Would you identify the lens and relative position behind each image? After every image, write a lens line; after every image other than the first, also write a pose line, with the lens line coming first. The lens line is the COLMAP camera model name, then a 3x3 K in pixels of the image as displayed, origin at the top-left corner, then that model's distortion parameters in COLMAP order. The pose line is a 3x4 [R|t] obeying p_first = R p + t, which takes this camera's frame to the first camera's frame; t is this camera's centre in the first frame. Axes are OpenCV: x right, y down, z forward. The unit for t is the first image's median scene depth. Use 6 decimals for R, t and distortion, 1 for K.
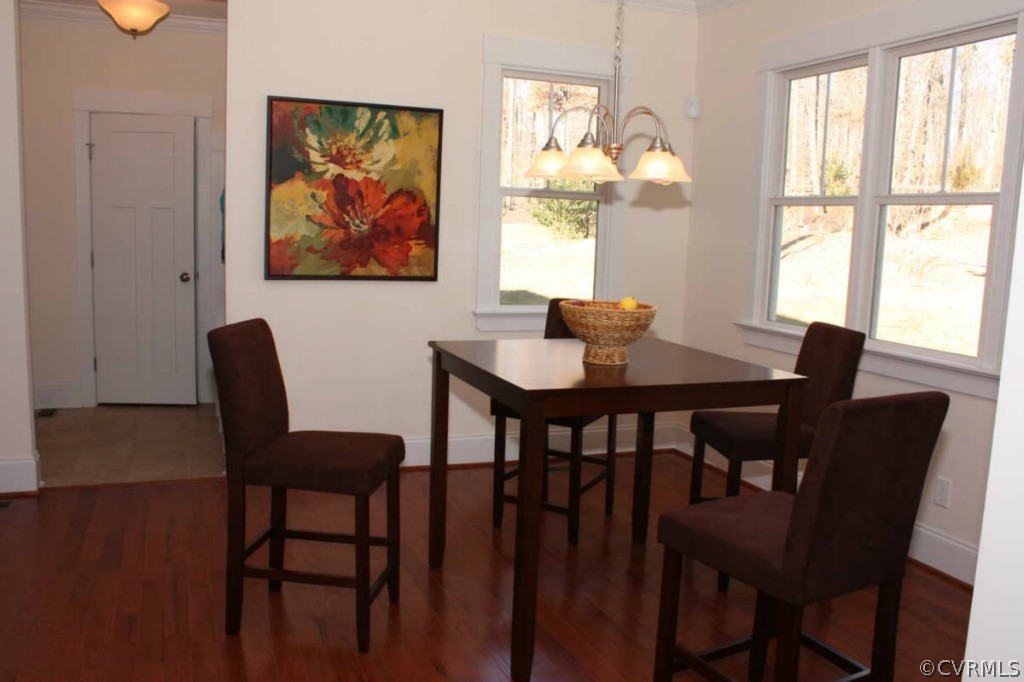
lens RADIAL K [[893.5, 0, 514.3], [0, 893.5, 342.2], [0, 0, 1]] dist [-0.006829, 0.008636]
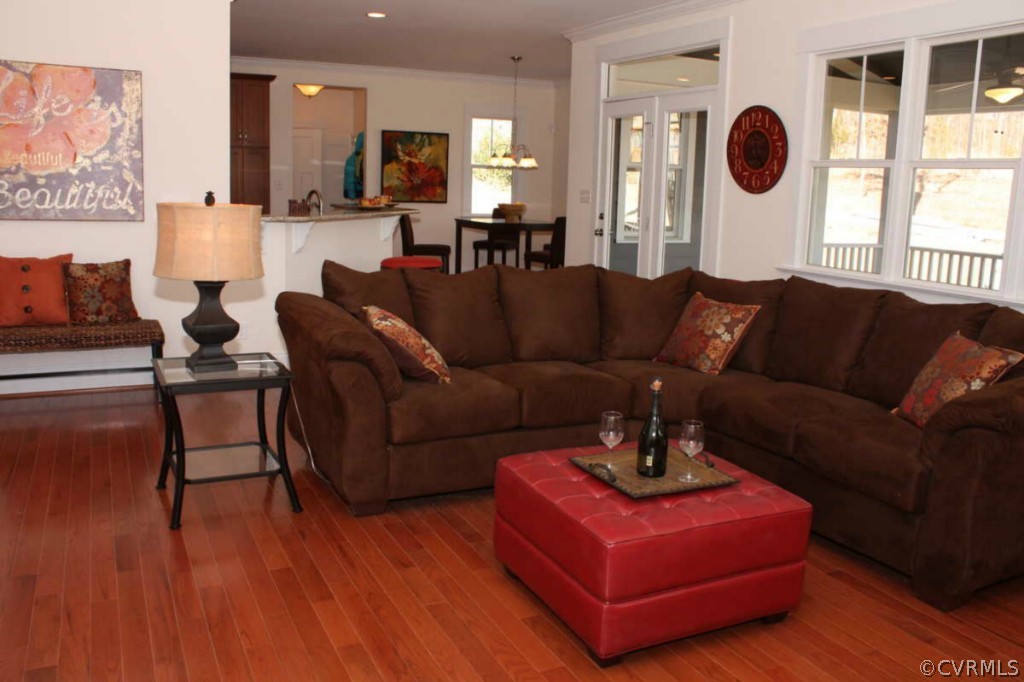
lens RADIAL K [[893.5, 0, 511.3], [0, 893.5, 335.1], [0, 0, 1]] dist [-0.006829, 0.008636]
pose [[0.997057, -0.018107, 0.074488, -0.104346], [0.015019, 0.999013, 0.041811, 0.205336], [-0.075172, -0.040570, 0.996345, -1.565621]]
